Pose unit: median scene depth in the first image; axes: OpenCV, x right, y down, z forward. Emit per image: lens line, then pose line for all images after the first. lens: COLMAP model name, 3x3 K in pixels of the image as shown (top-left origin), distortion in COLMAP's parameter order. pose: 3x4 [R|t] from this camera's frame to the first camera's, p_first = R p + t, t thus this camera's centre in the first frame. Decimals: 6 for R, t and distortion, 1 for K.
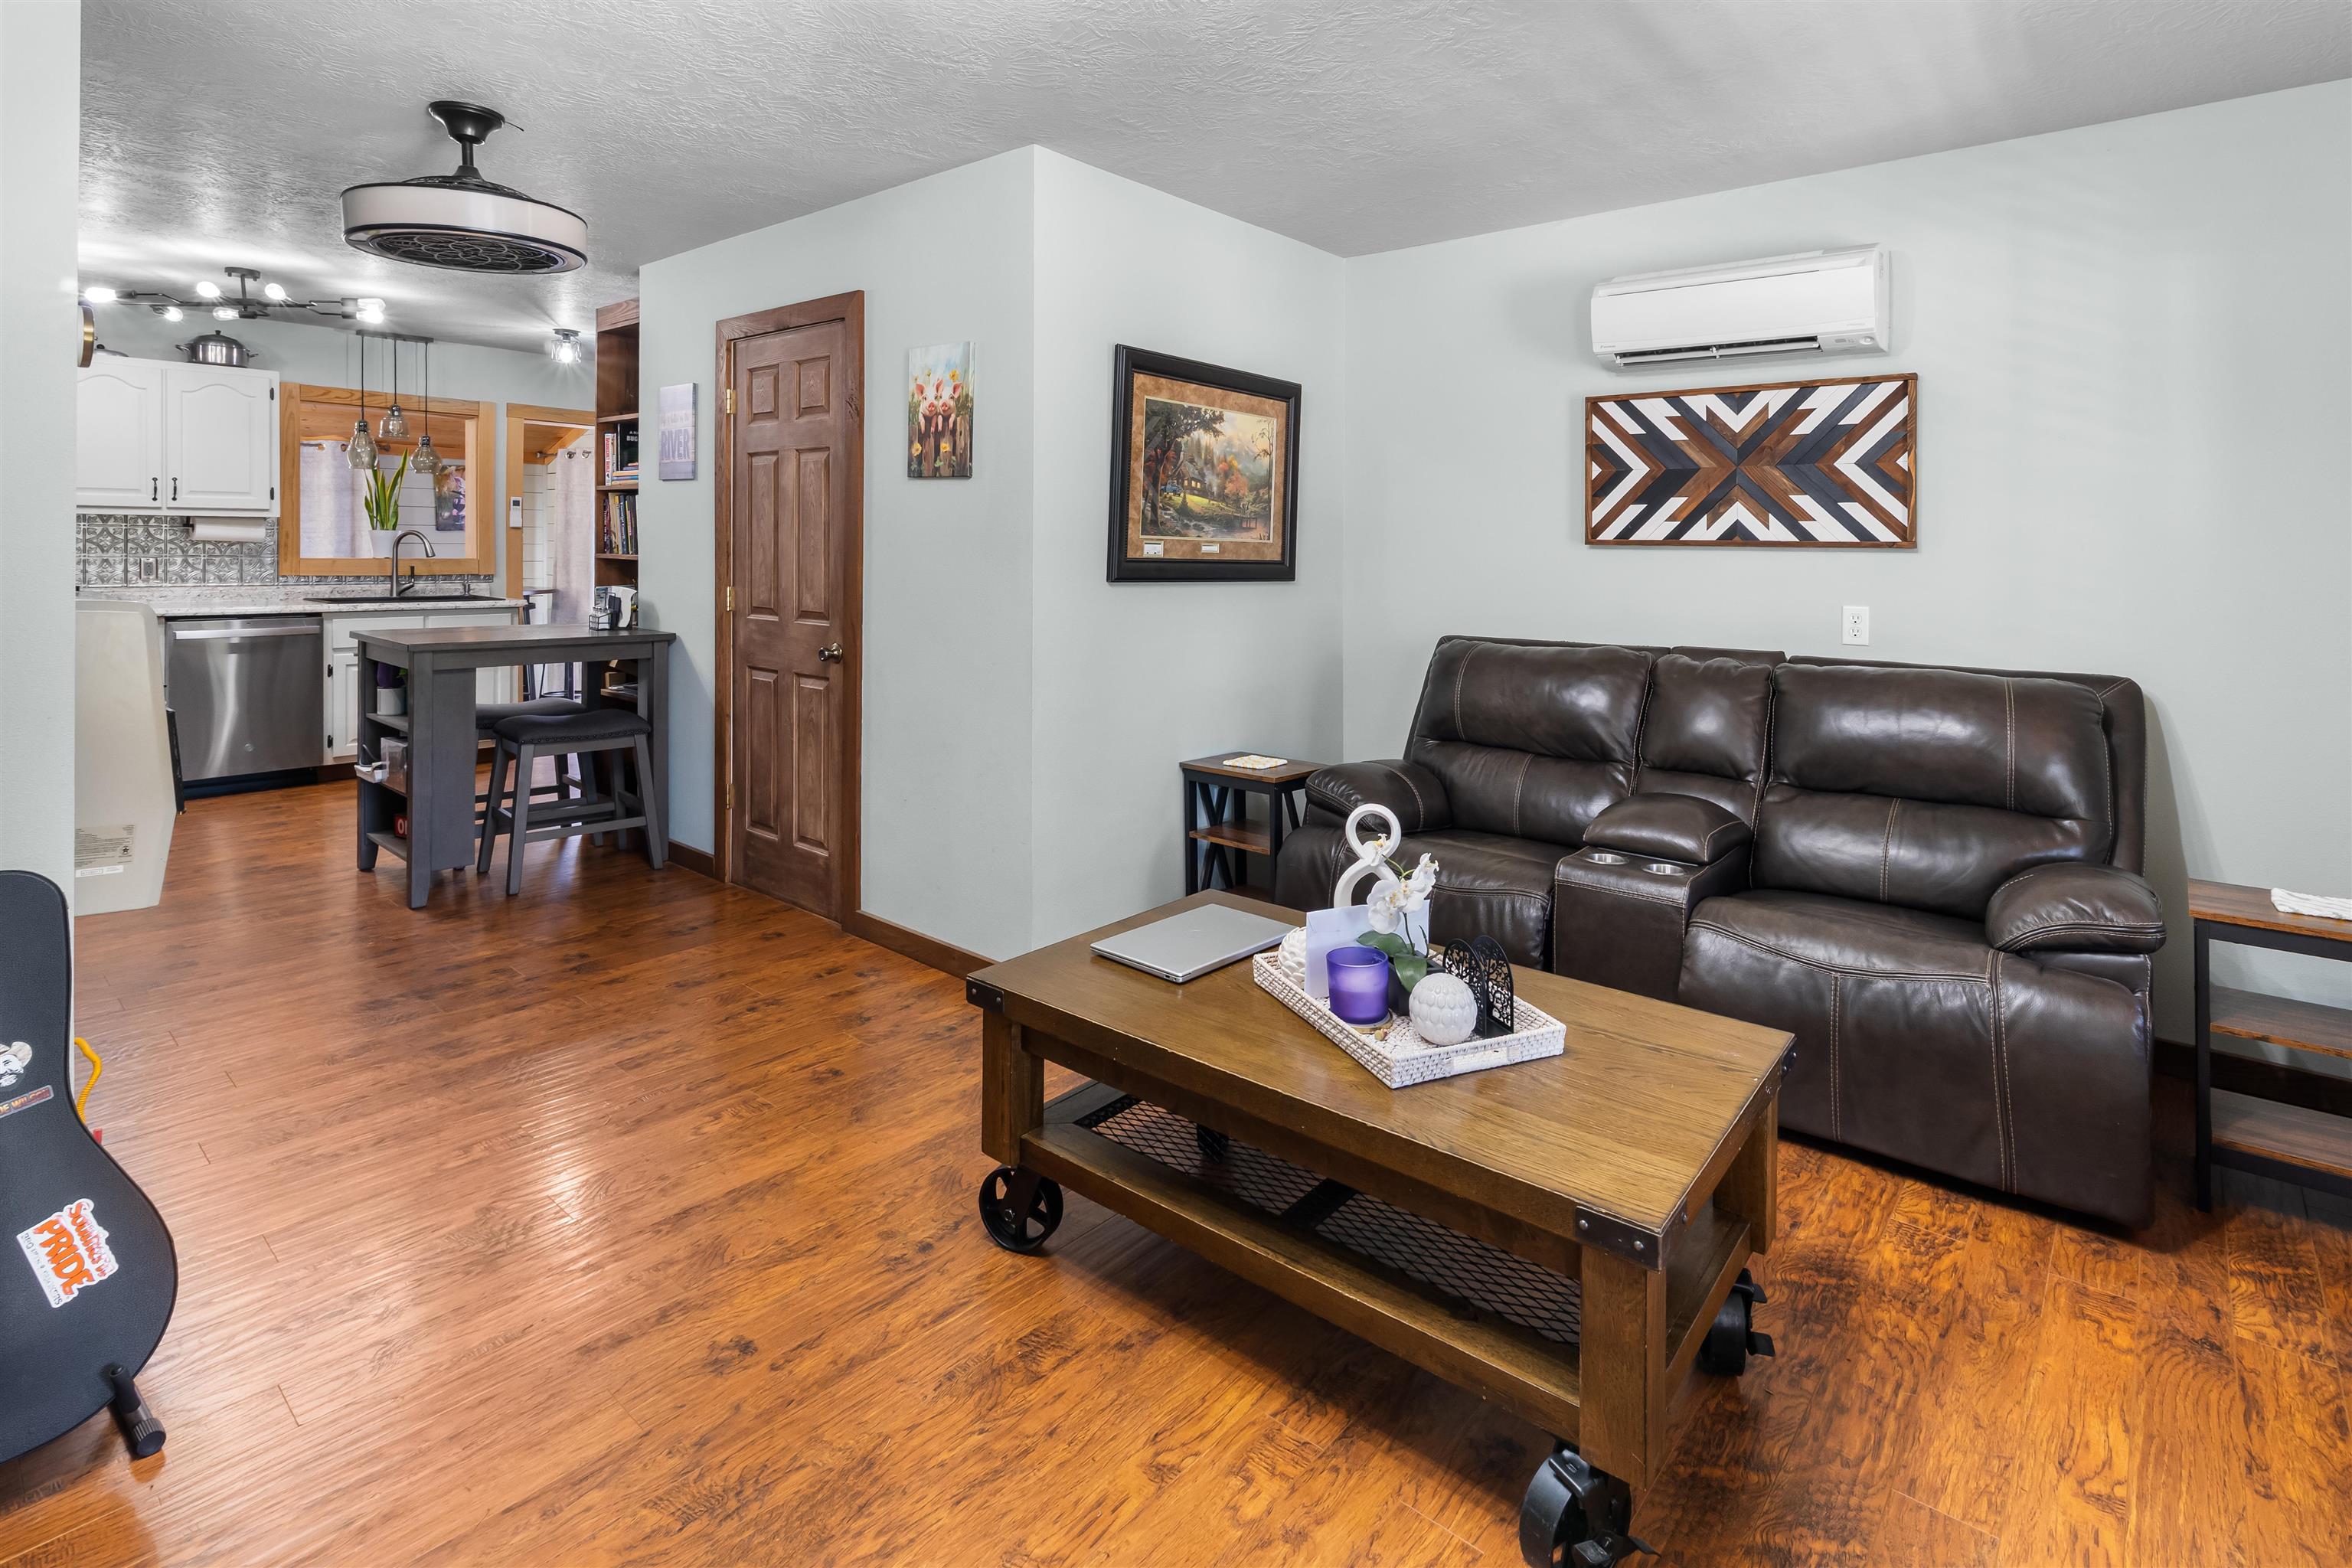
lens RADIAL K [[1154.1, 0, 1192.5], [0, 1154.1, 553.2], [0, 0, 1]] dist [-0.006370, 0.000357]
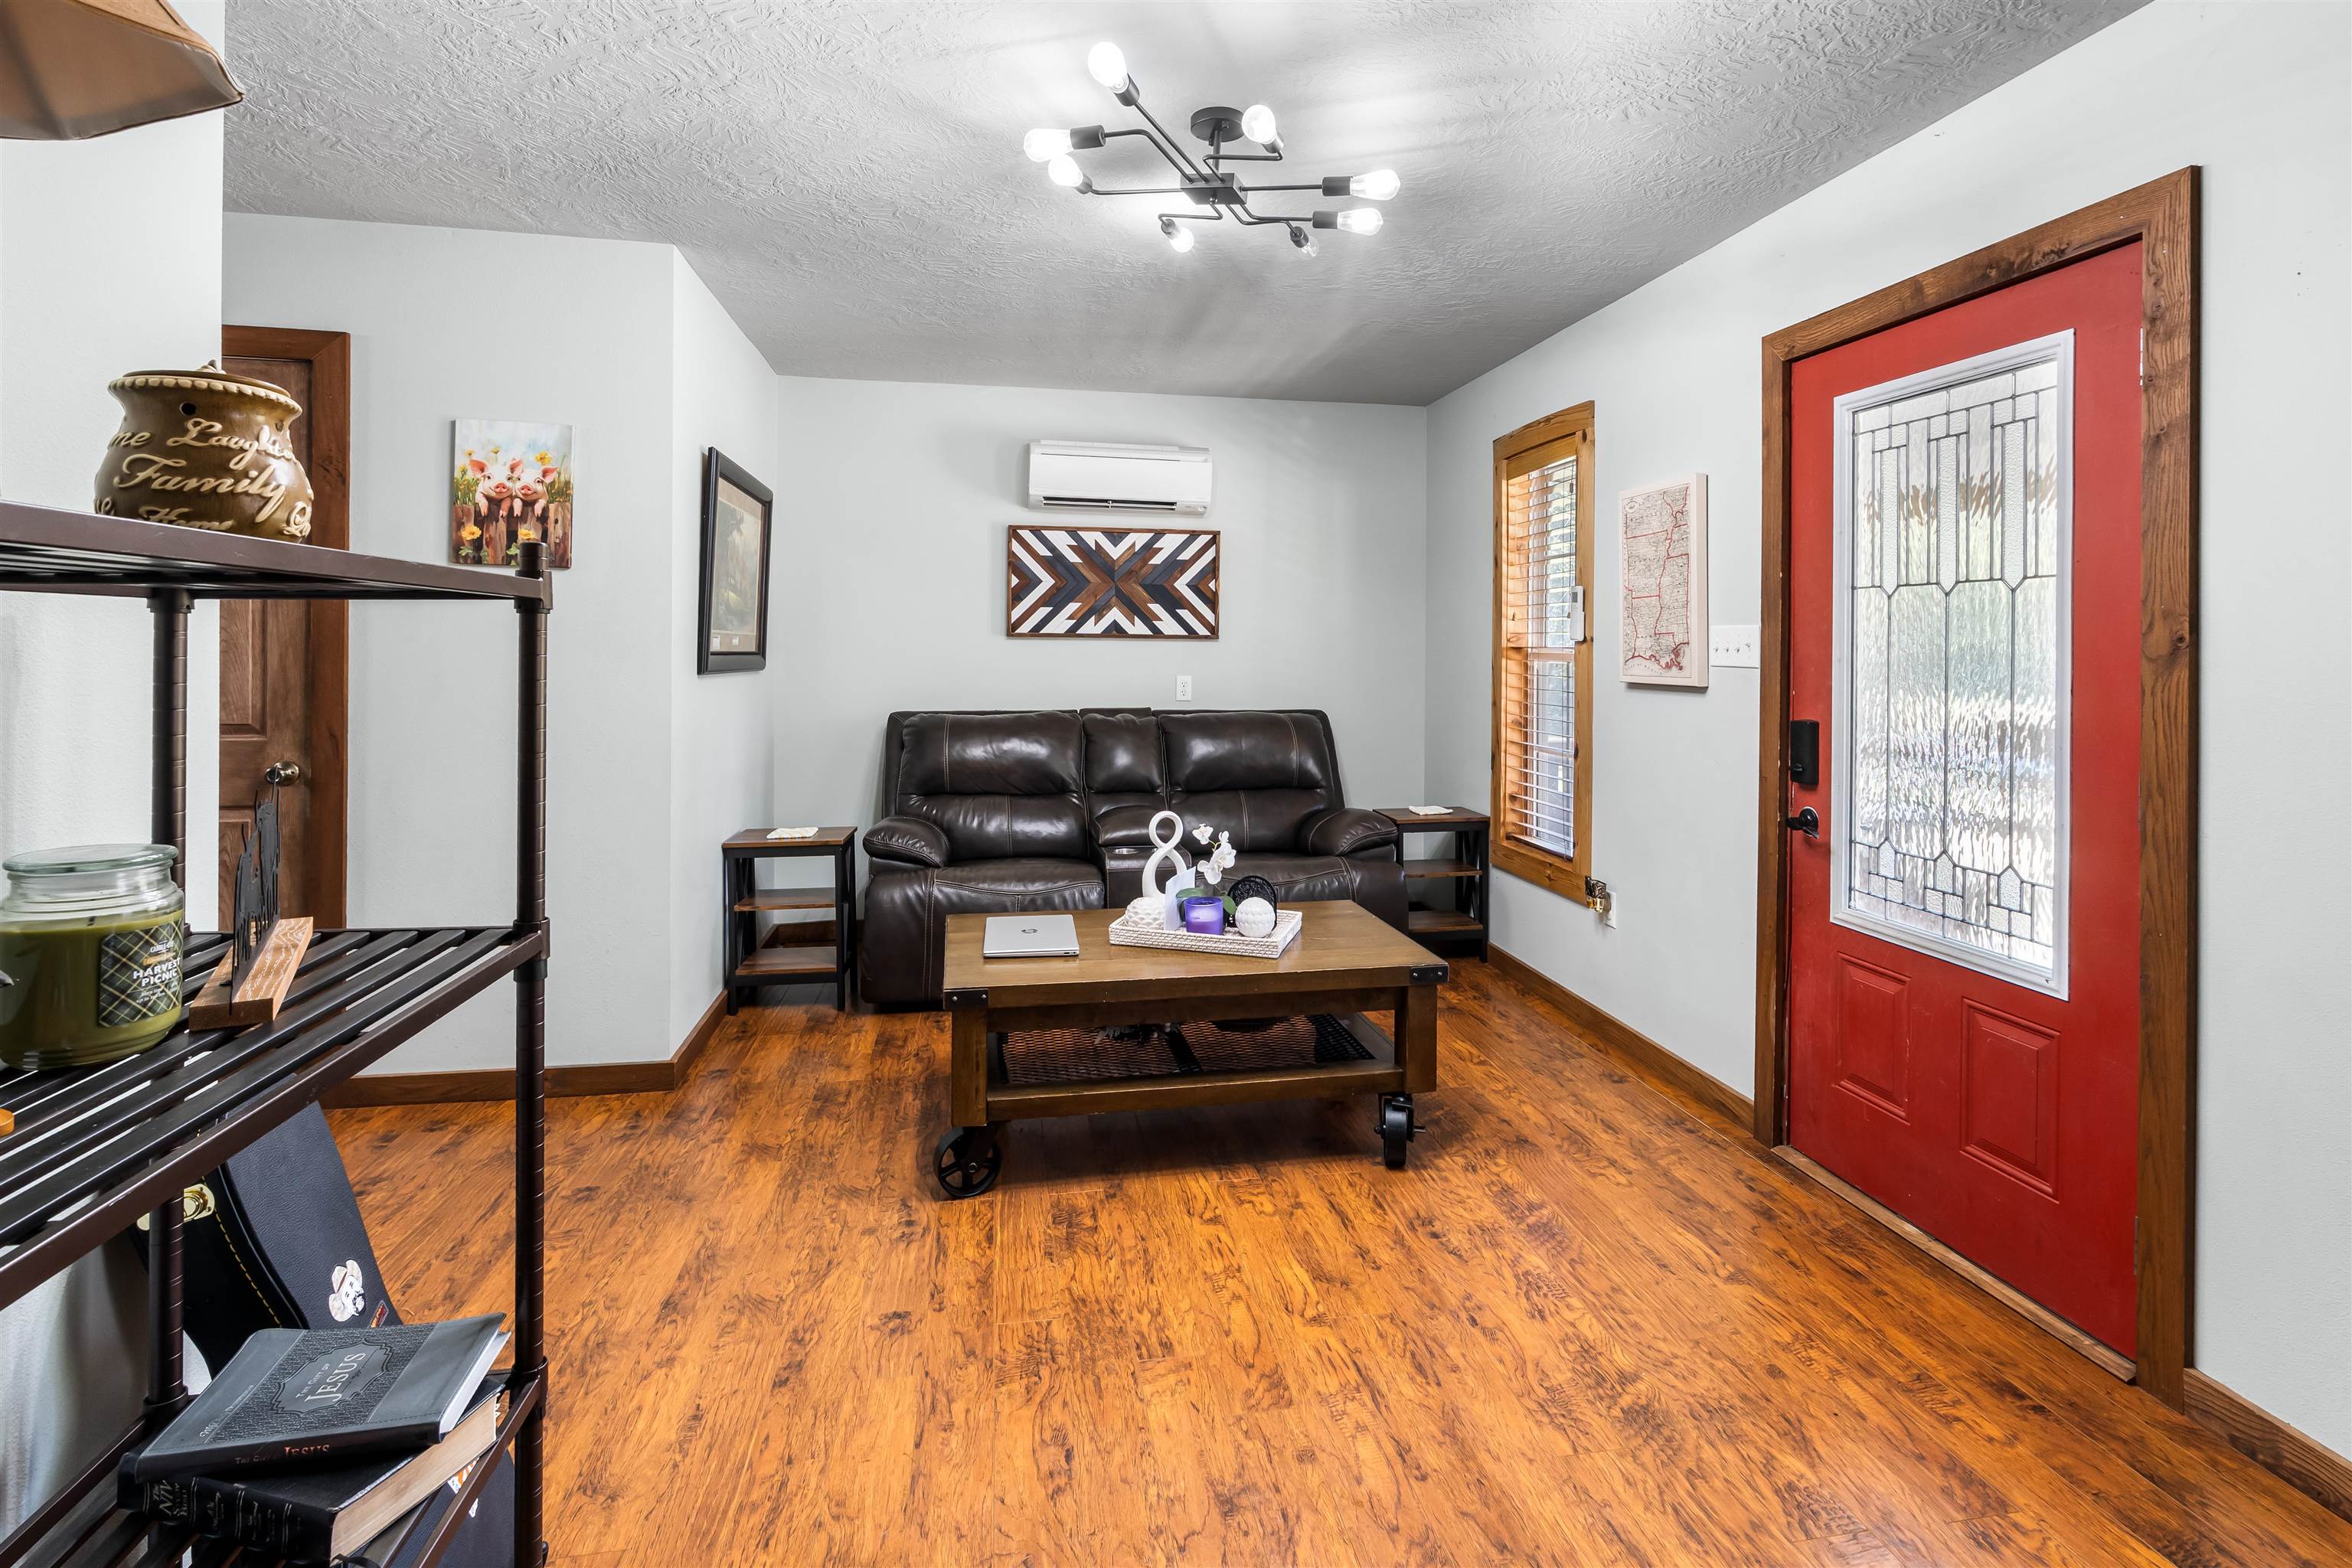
lens RADIAL K [[1133.9, 0, 1186.0], [0, 1133.9, 662.7], [0, 0, 1]] dist [-0.011552, 0.002295]
pose [[0.638102, -0.020712, 0.769674, -0.594343], [0.003268, 0.999702, 0.024193, -0.009166], [-0.769945, -0.012922, 0.637979, 0.014843]]
